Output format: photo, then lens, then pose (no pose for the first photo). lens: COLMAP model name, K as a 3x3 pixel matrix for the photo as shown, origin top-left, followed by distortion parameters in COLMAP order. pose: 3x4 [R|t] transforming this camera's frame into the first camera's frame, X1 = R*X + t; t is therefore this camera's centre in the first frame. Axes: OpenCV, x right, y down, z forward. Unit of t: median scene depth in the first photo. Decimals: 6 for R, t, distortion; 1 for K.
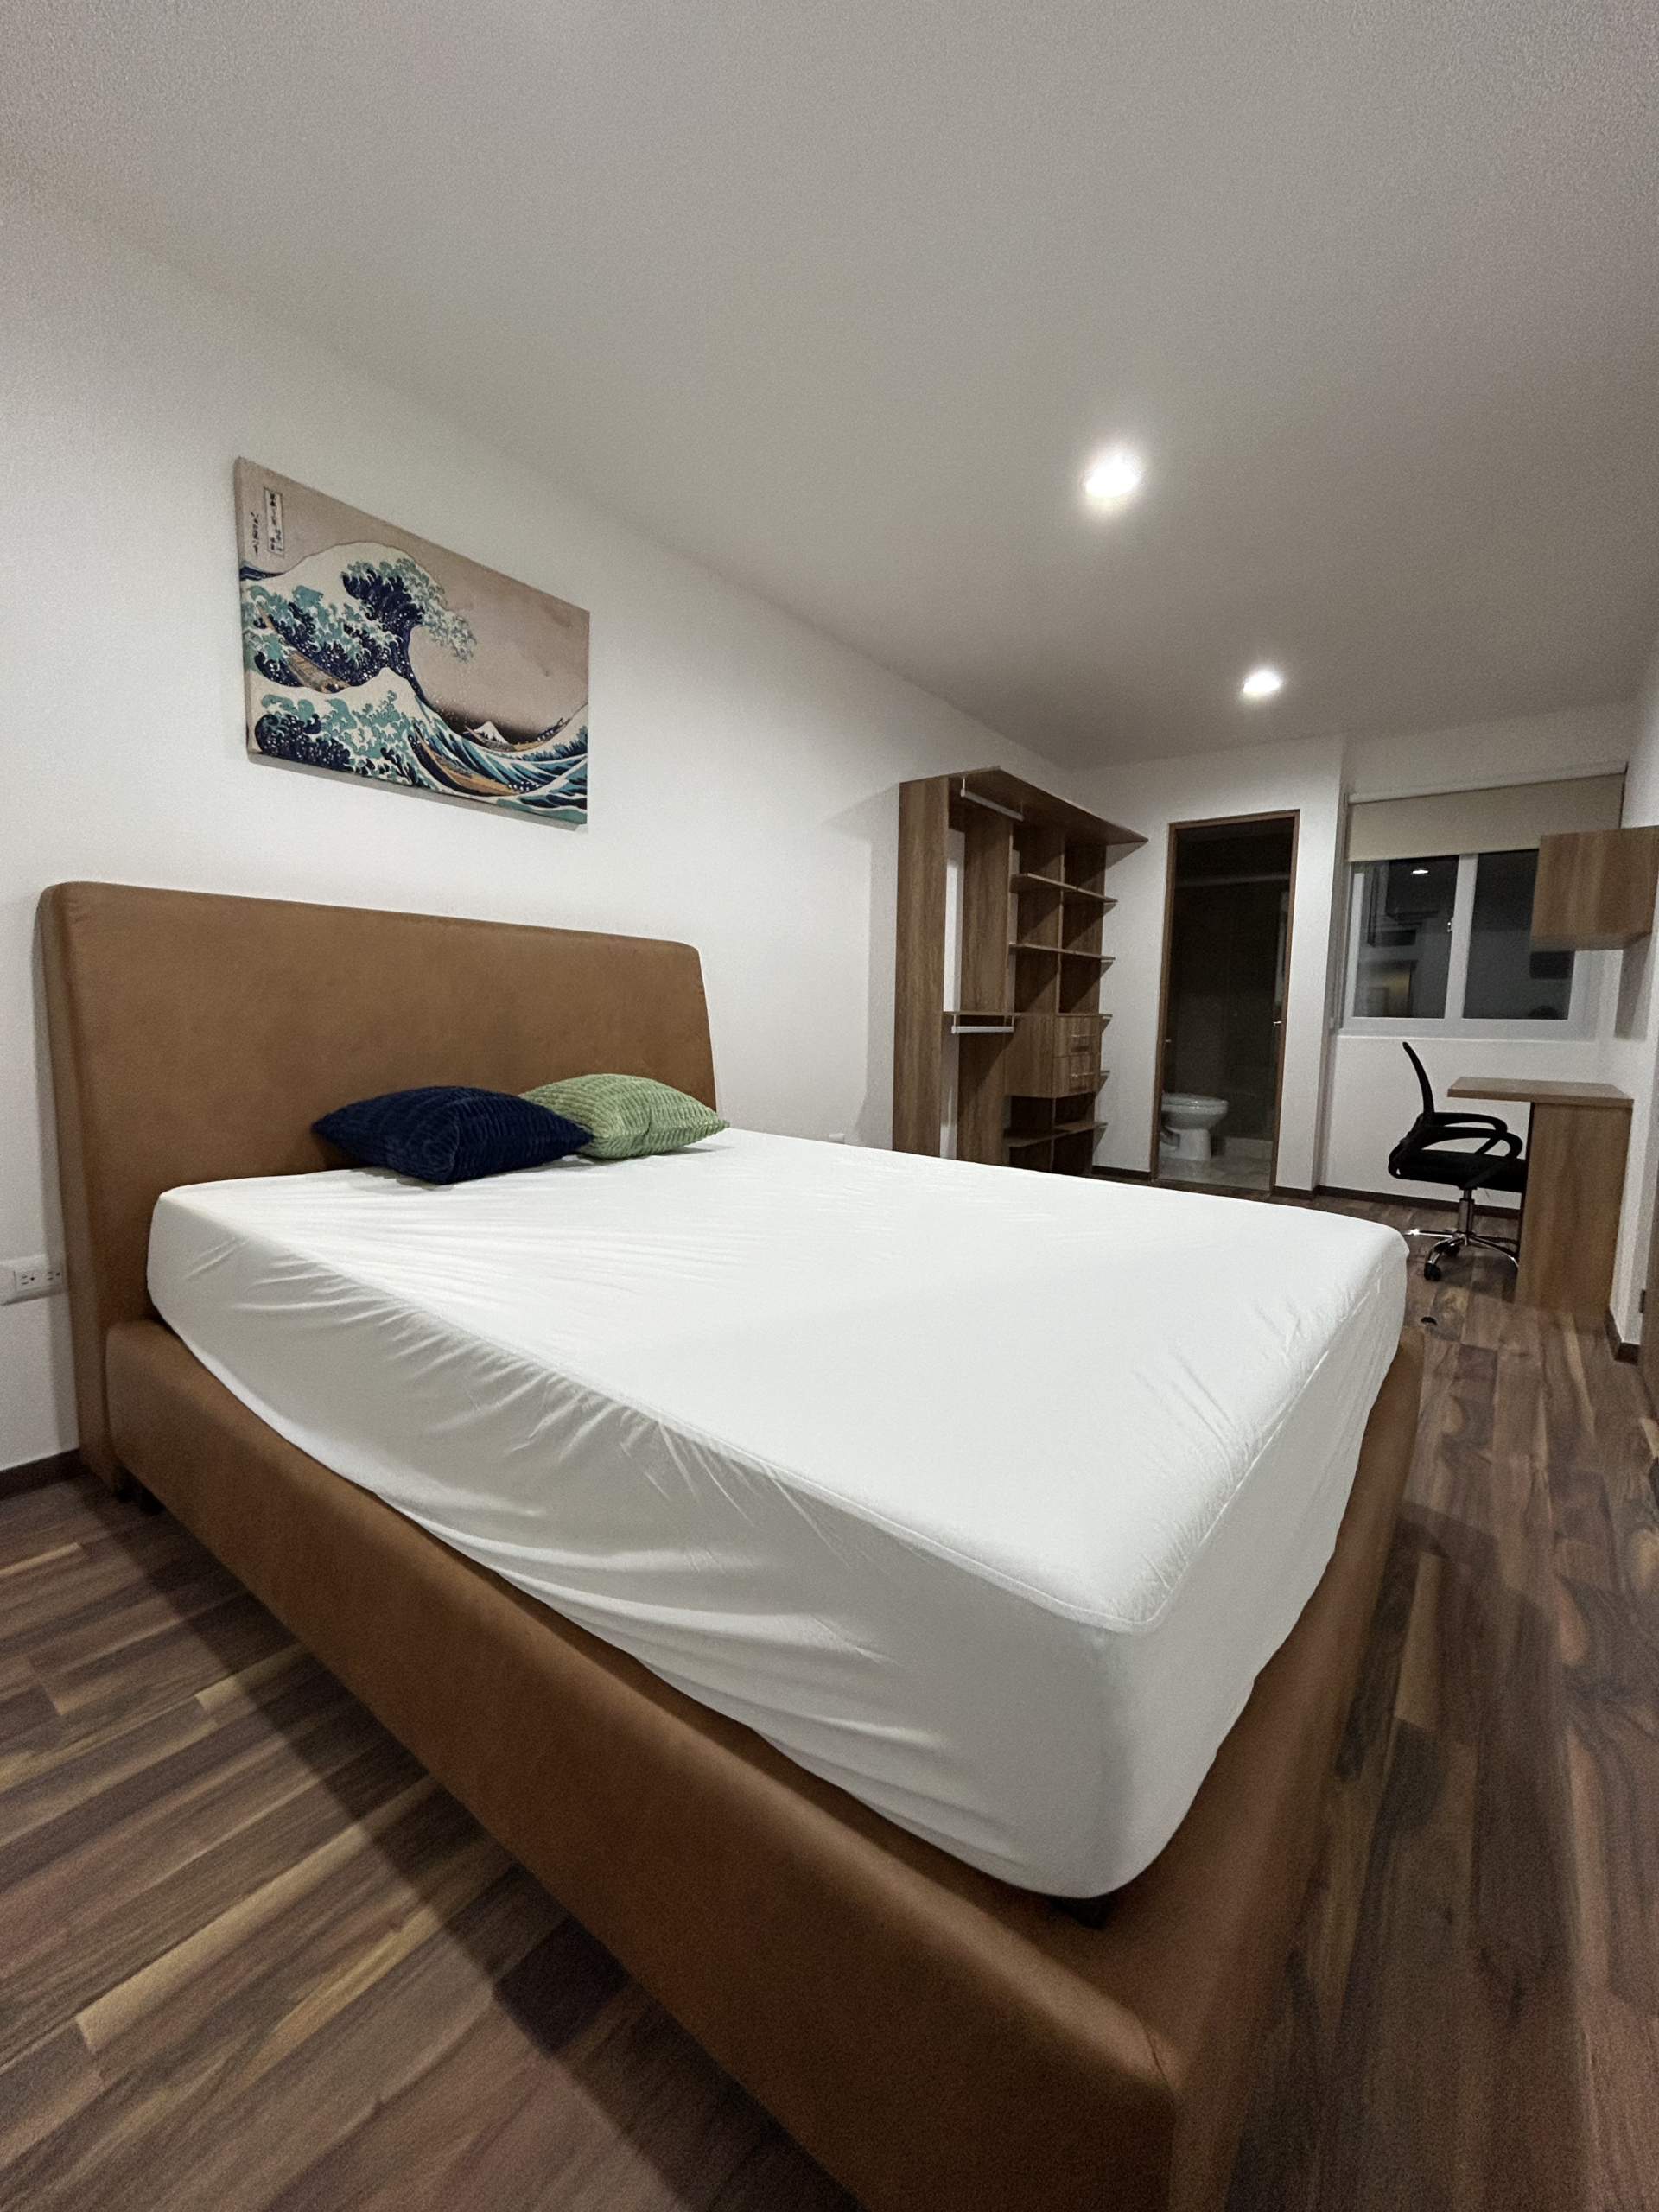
lens RADIAL K [[892.4, 0, 834.9], [0, 892.4, 1100.8], [0, 0, 1]] dist [0.000555, -0.000445]
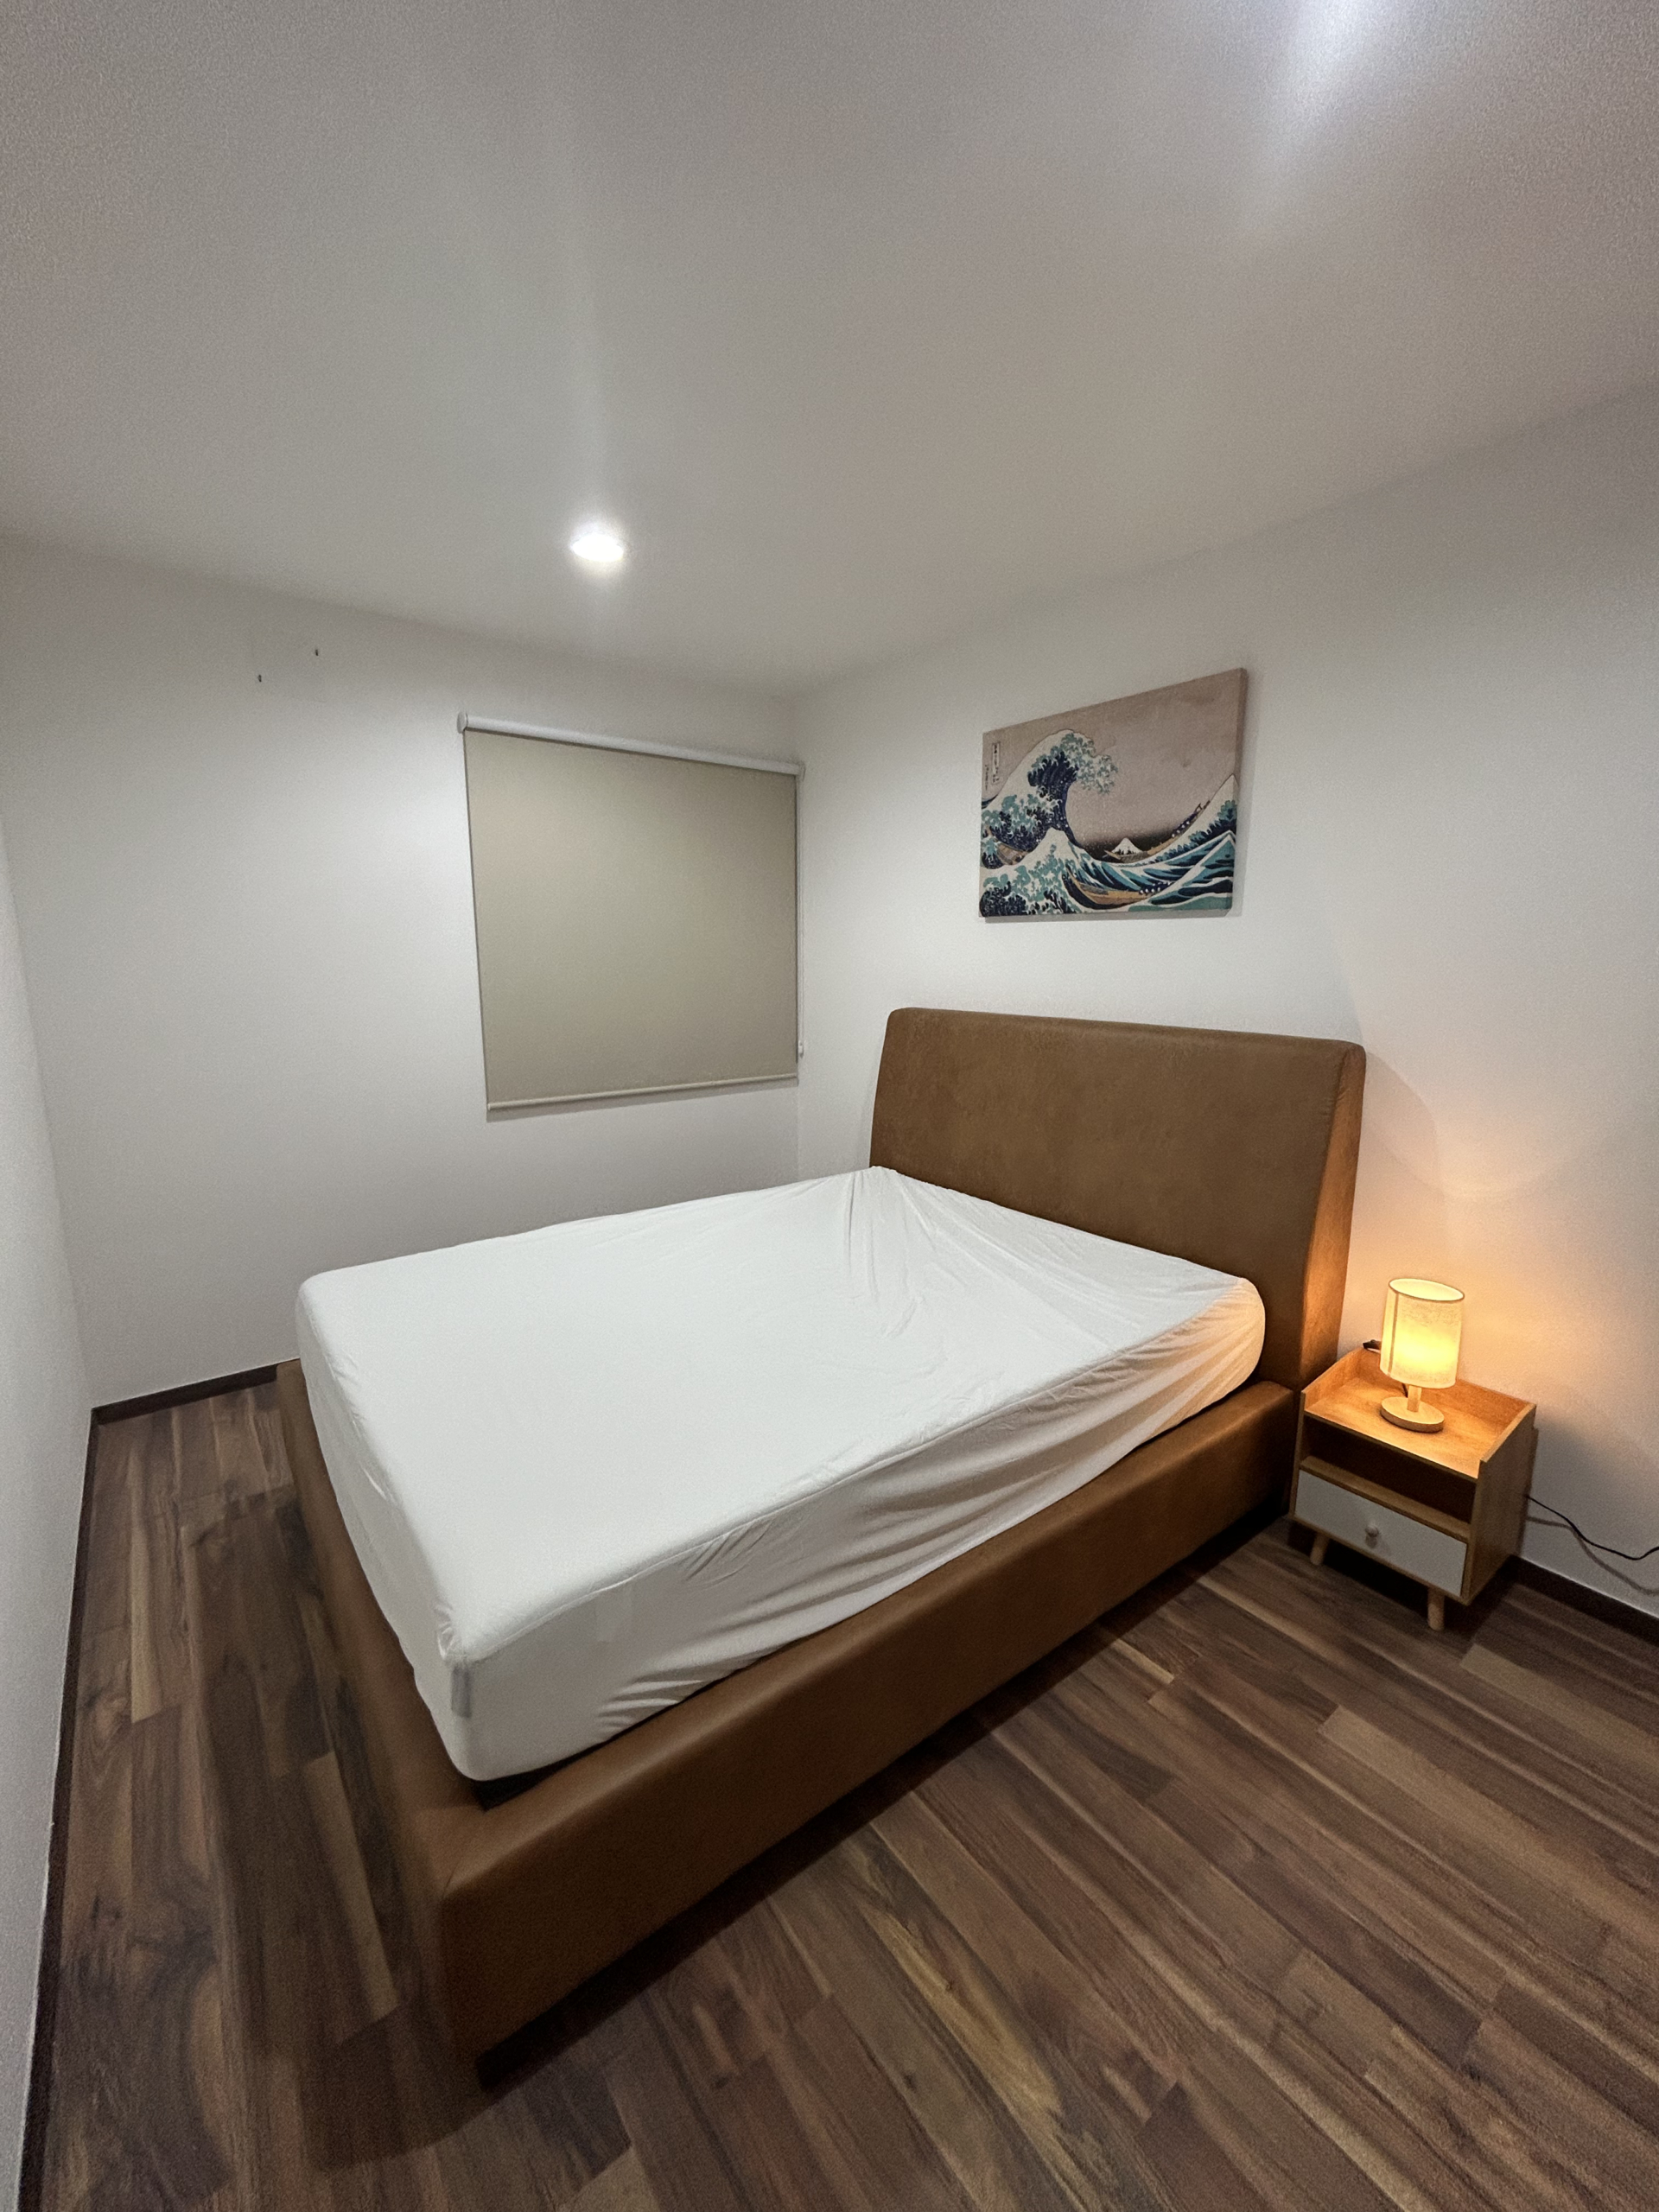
lens RADIAL K [[892.4, 0, 826.6], [0, 892.4, 1102.0], [0, 0, 1]] dist [0.000555, -0.000445]
pose [[-0.264795, 0.141884, -0.953810, 0.851657], [-0.103887, 0.979162, 0.174496, -0.282166], [0.958693, 0.145294, -0.244537, 1.037349]]
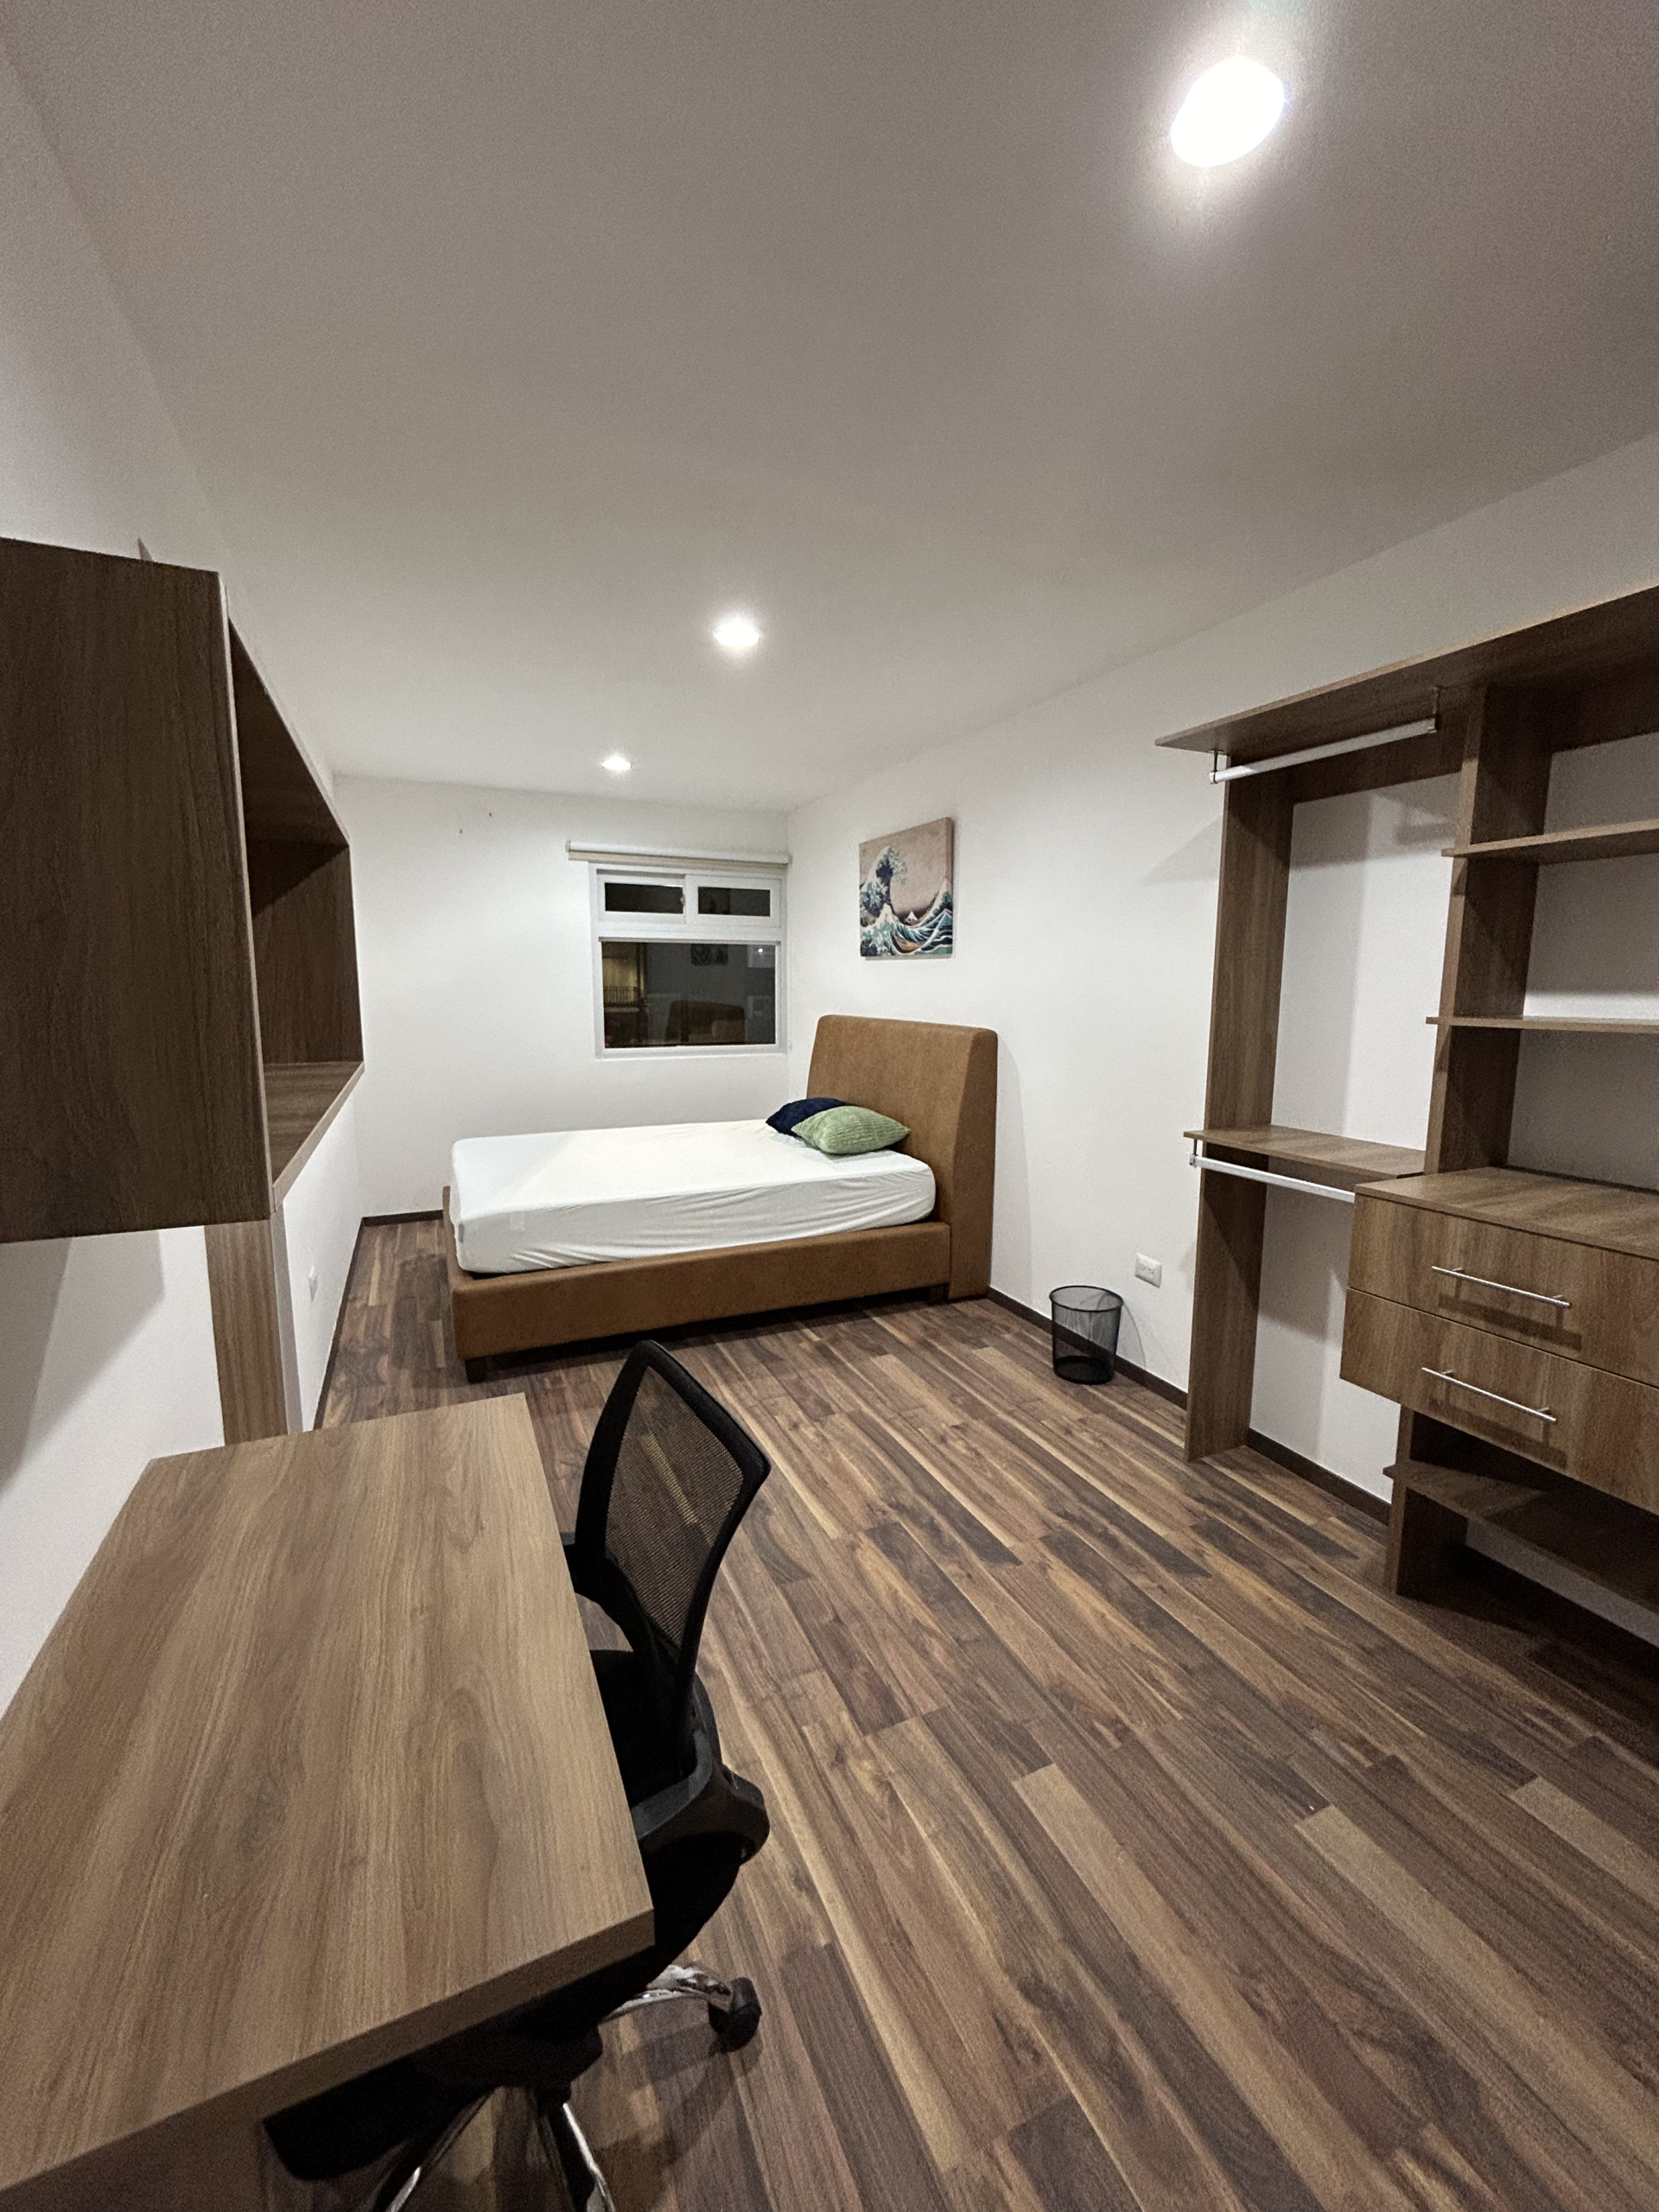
lens RADIAL K [[892.4, 0, 835.7], [0, 892.4, 1101.2], [0, 0, 1]] dist [0.000555, -0.000445]
pose [[-0.467577, 0.101856, -0.878065, 1.420528], [-0.098665, 0.981118, 0.166350, -0.357551], [0.878429, 0.164416, -0.448698, 1.876621]]
